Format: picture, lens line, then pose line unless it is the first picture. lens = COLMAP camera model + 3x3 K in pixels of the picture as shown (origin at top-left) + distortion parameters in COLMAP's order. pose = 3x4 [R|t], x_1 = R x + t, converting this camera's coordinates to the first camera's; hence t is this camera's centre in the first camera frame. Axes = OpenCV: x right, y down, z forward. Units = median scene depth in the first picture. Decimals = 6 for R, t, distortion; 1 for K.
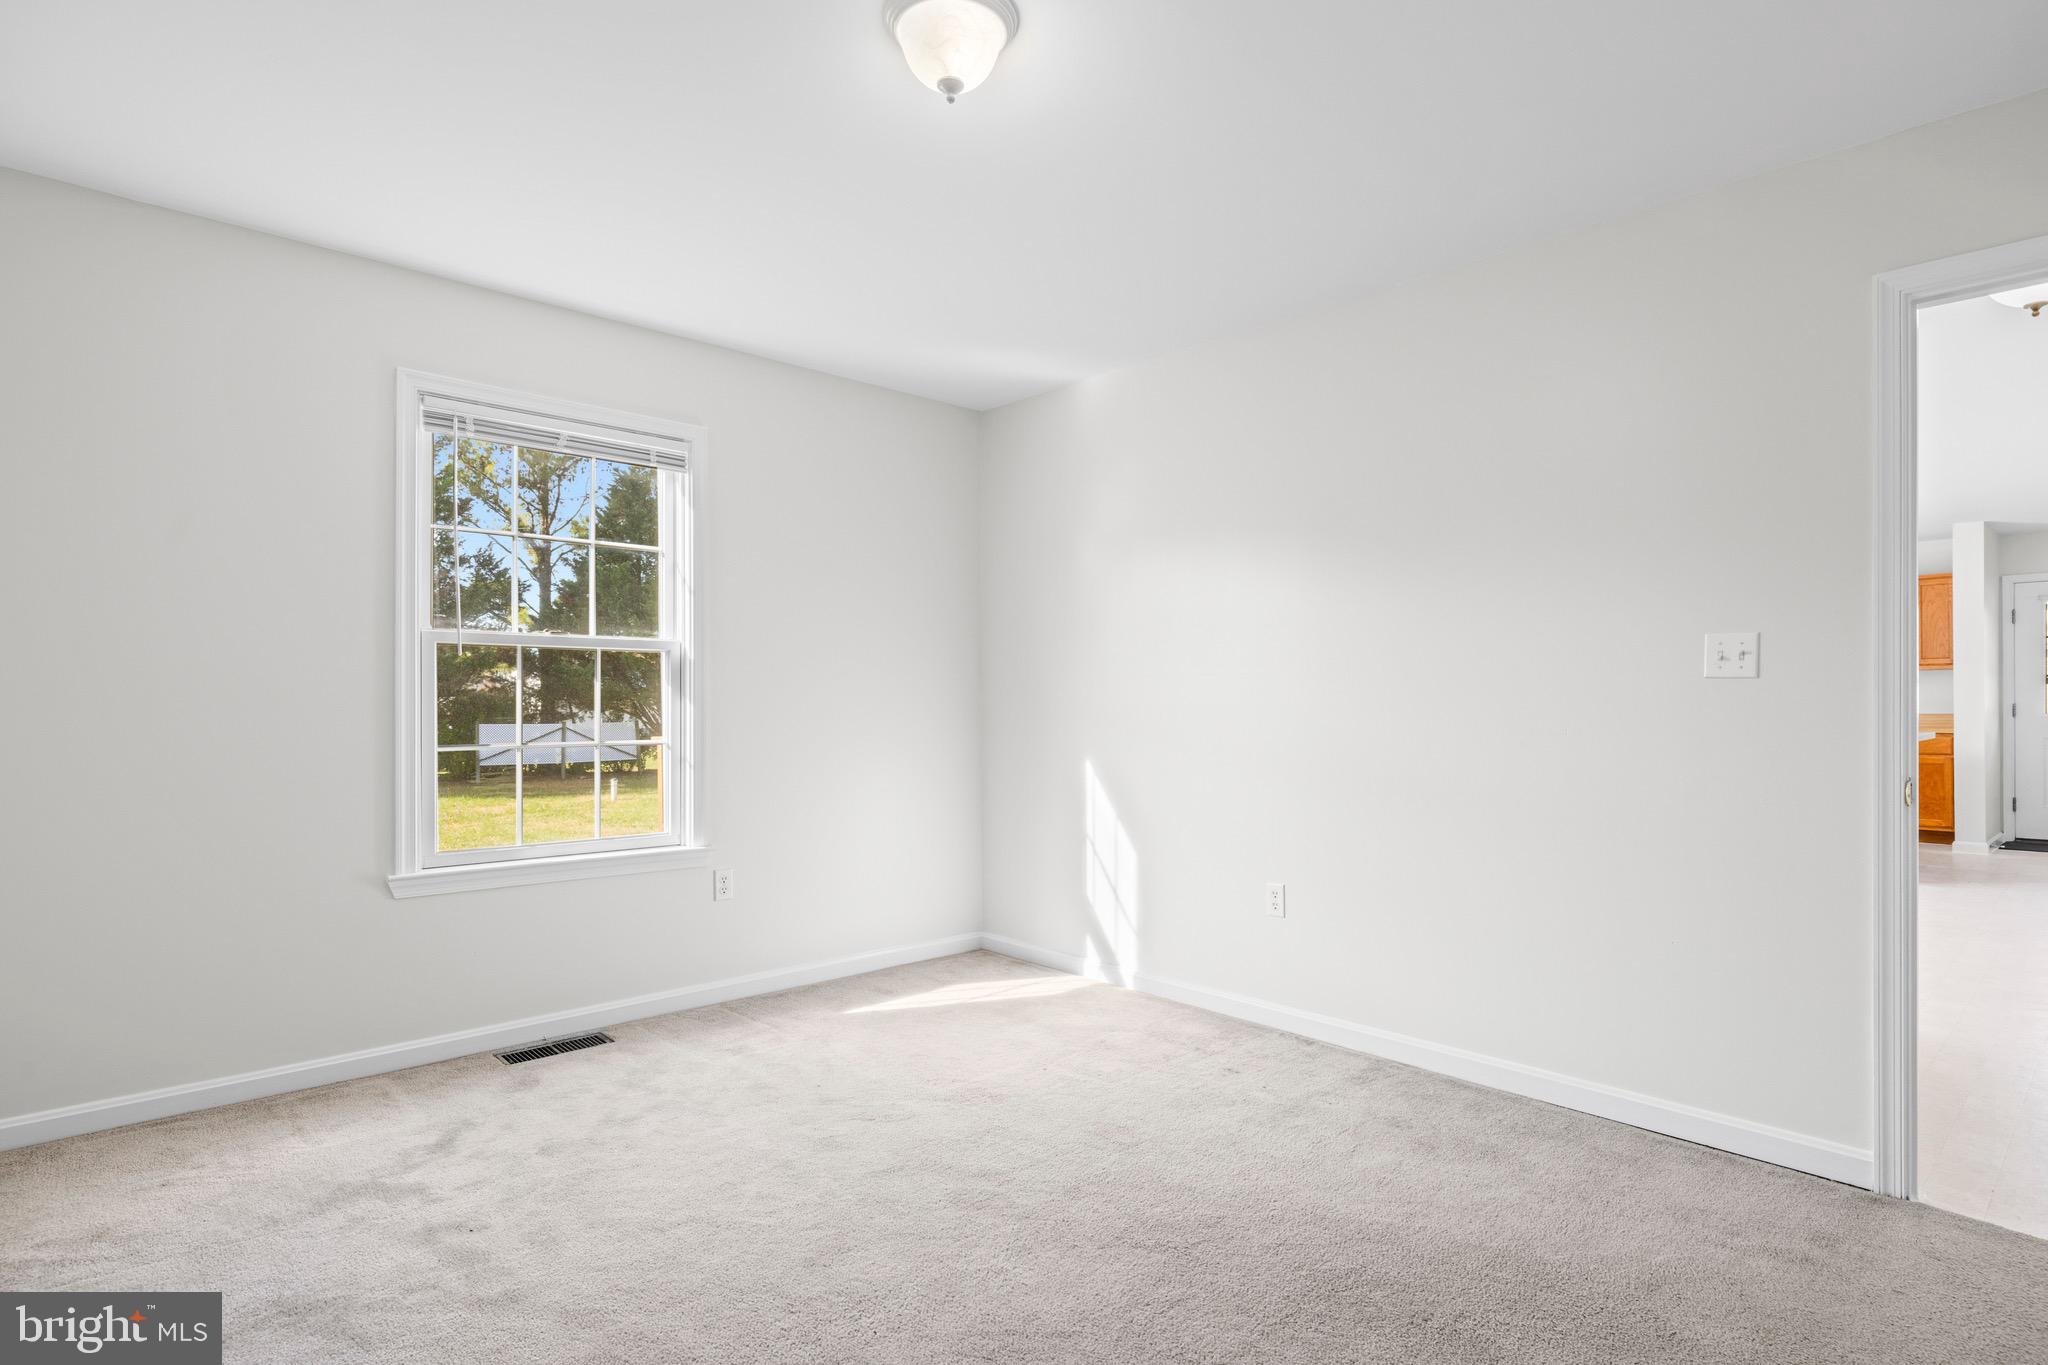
lens RADIAL K [[1096.0, 0, 1024.0], [0, 1096.0, 682.5], [0, 0, 1]] dist [-0.003395, -0.001165]
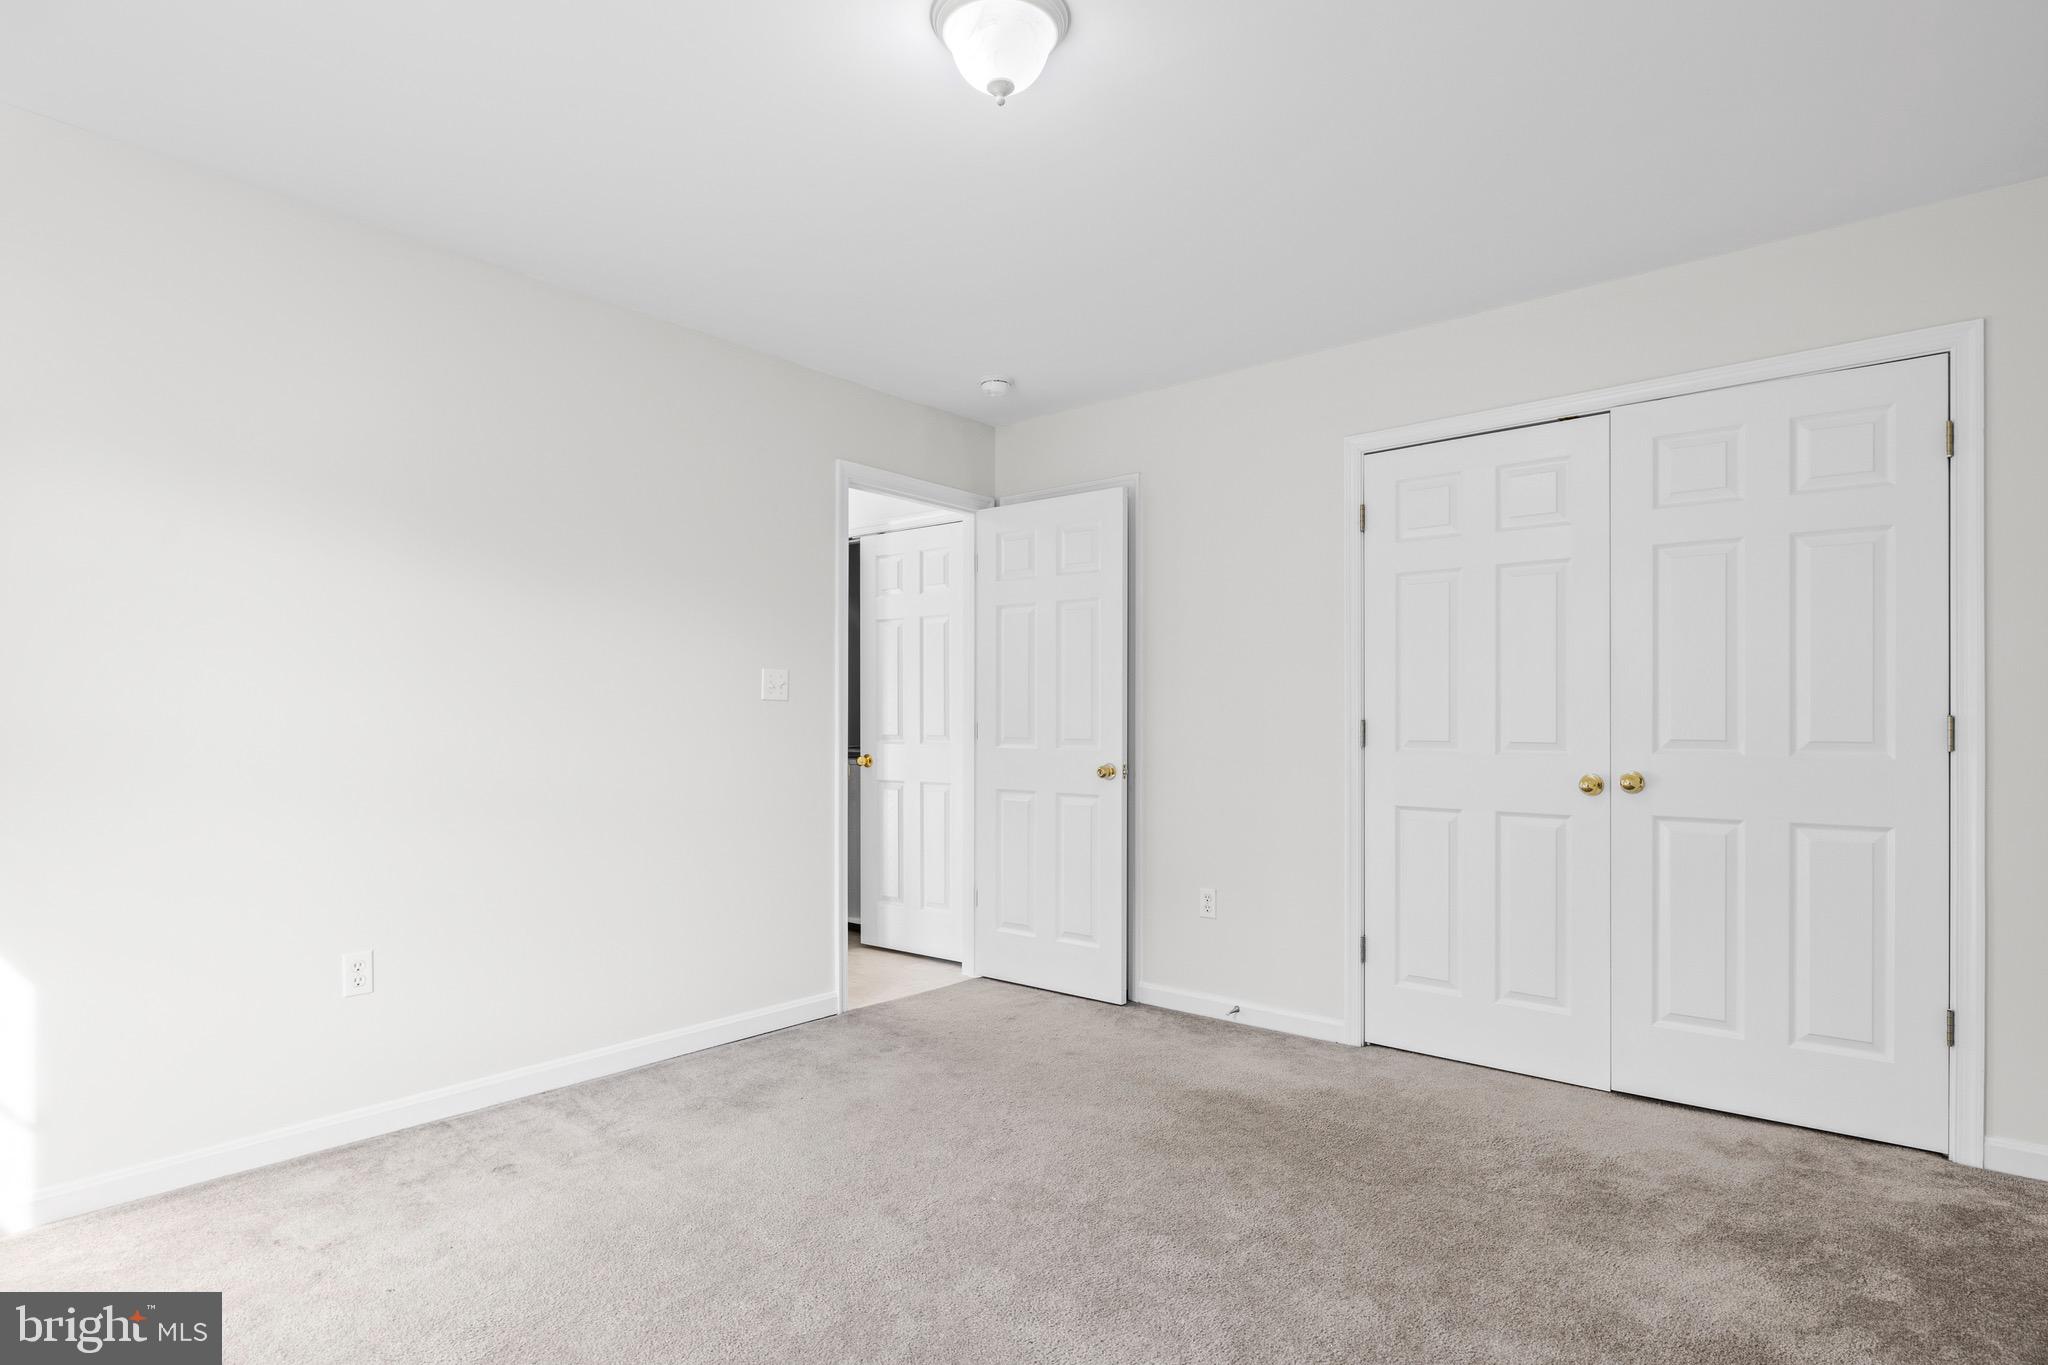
lens RADIAL K [[1096.0, 0, 1024.0], [0, 1096.0, 682.5], [0, 0, 1]] dist [-0.003395, -0.001165]
pose [[-0.069964, -0.000050, 0.997550, -0.807488], [-0.001701, 0.999999, -0.000070, -0.029348], [-0.997548, -0.001702, -0.069964, 0.760127]]
